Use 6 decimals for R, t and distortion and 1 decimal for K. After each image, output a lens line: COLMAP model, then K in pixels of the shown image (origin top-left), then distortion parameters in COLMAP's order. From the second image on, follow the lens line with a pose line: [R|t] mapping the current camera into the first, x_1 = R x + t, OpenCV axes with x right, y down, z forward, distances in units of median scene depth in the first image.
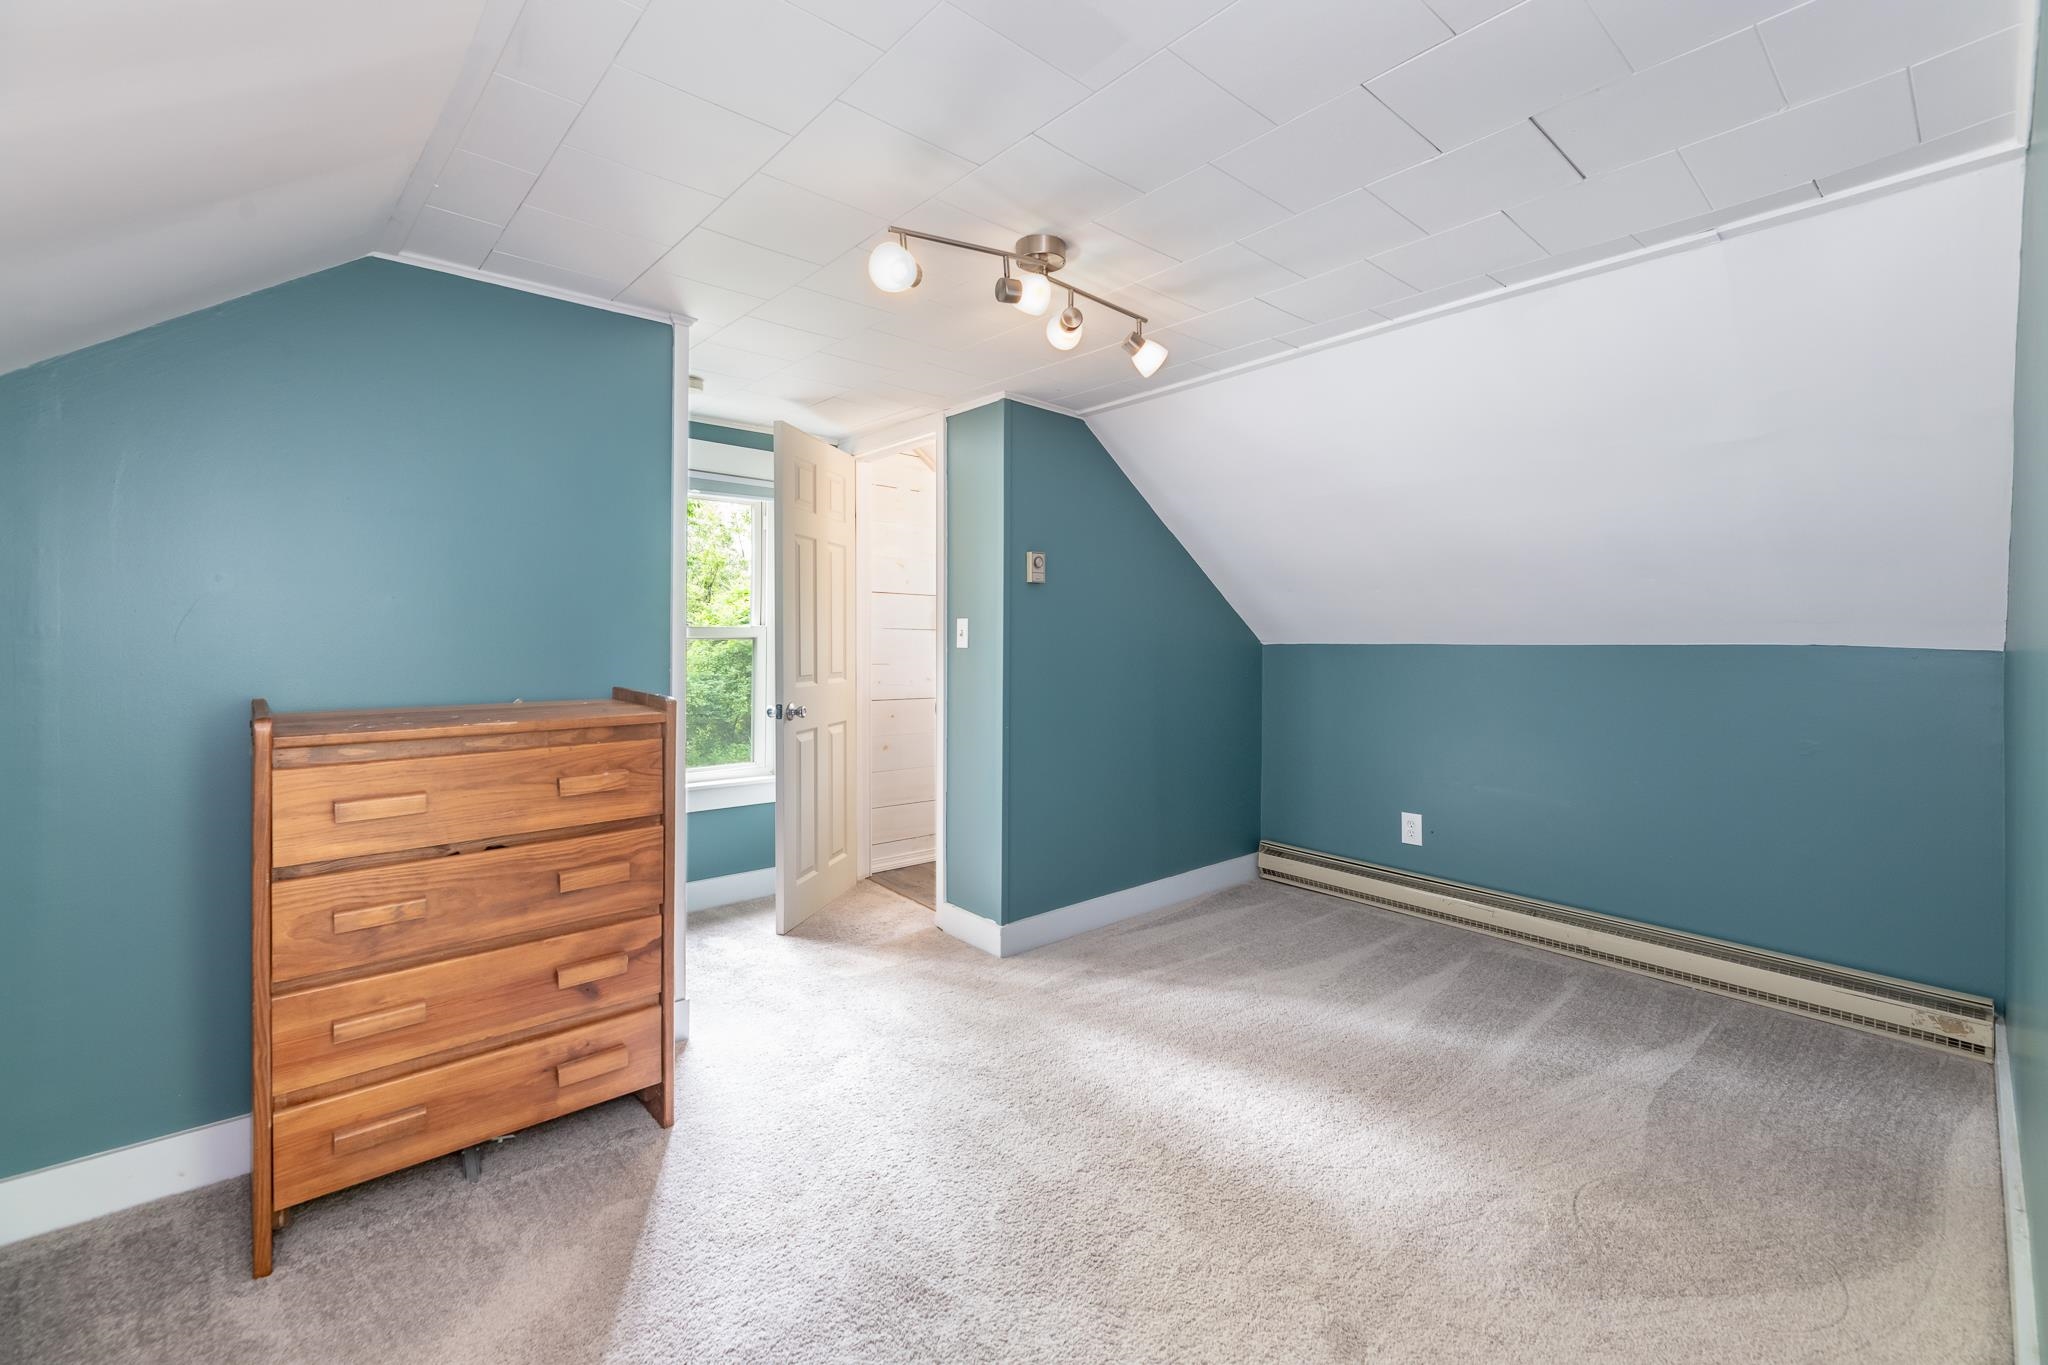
lens RADIAL K [[863.9, 0, 1028.0], [0, 863.9, 636.0], [0, 0, 1]] dist [-0.011024, 0.000000]
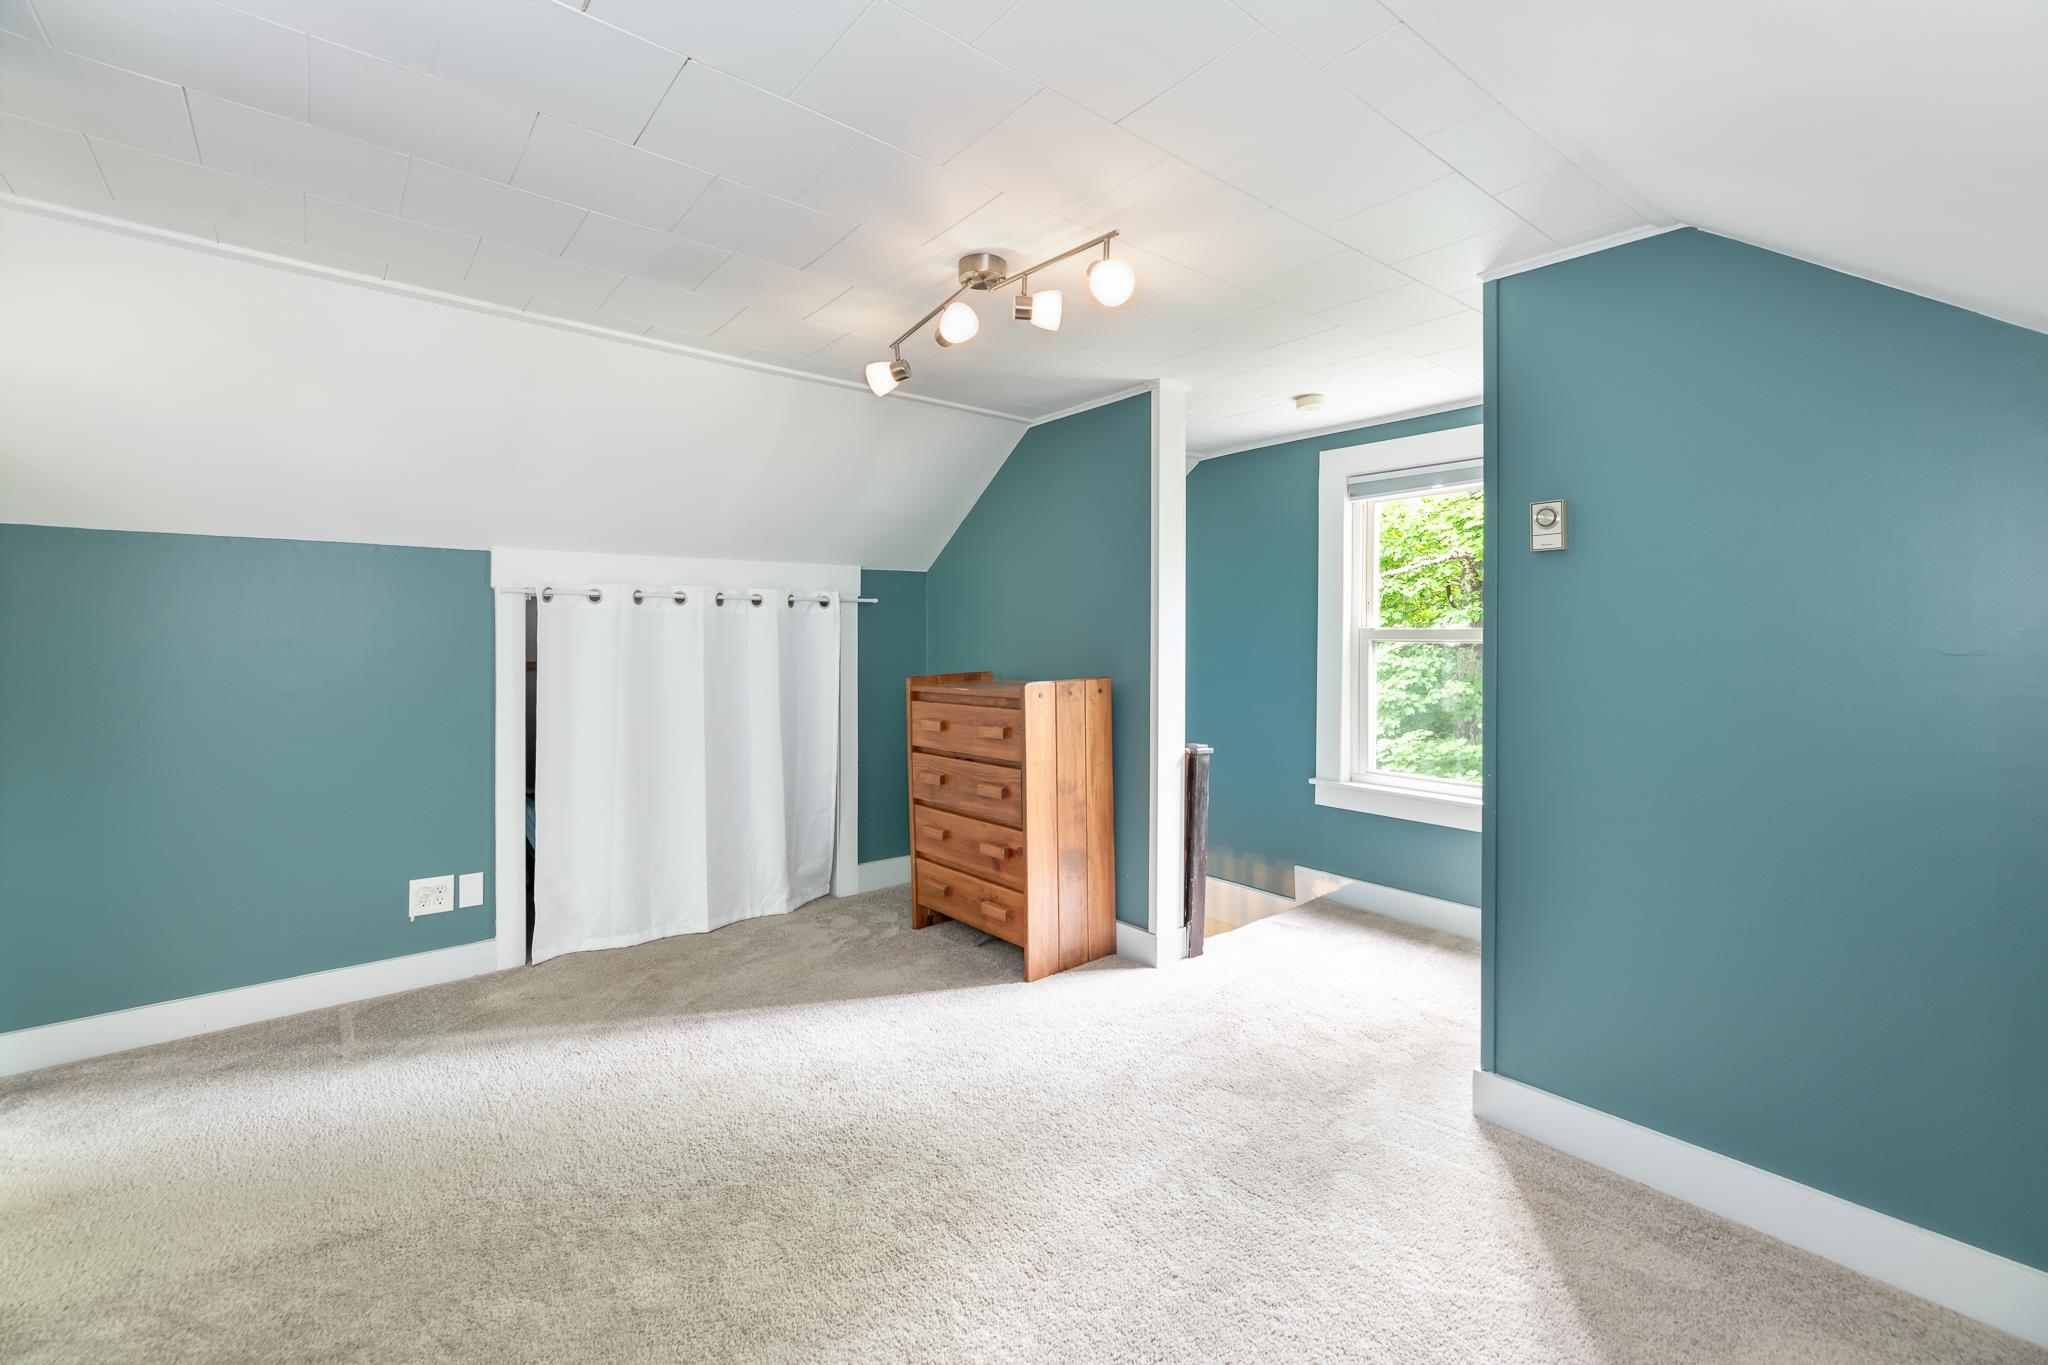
lens RADIAL K [[863.9, 0, 1028.0], [0, 863.9, 636.0], [0, 0, 1]] dist [-0.011024, 0.000000]
pose [[-0.046063, -0.009859, -0.998890, 1.142895], [-0.000269, 0.999951, -0.009857, 0.008219], [0.998938, -0.000186, -0.046063, 1.193025]]
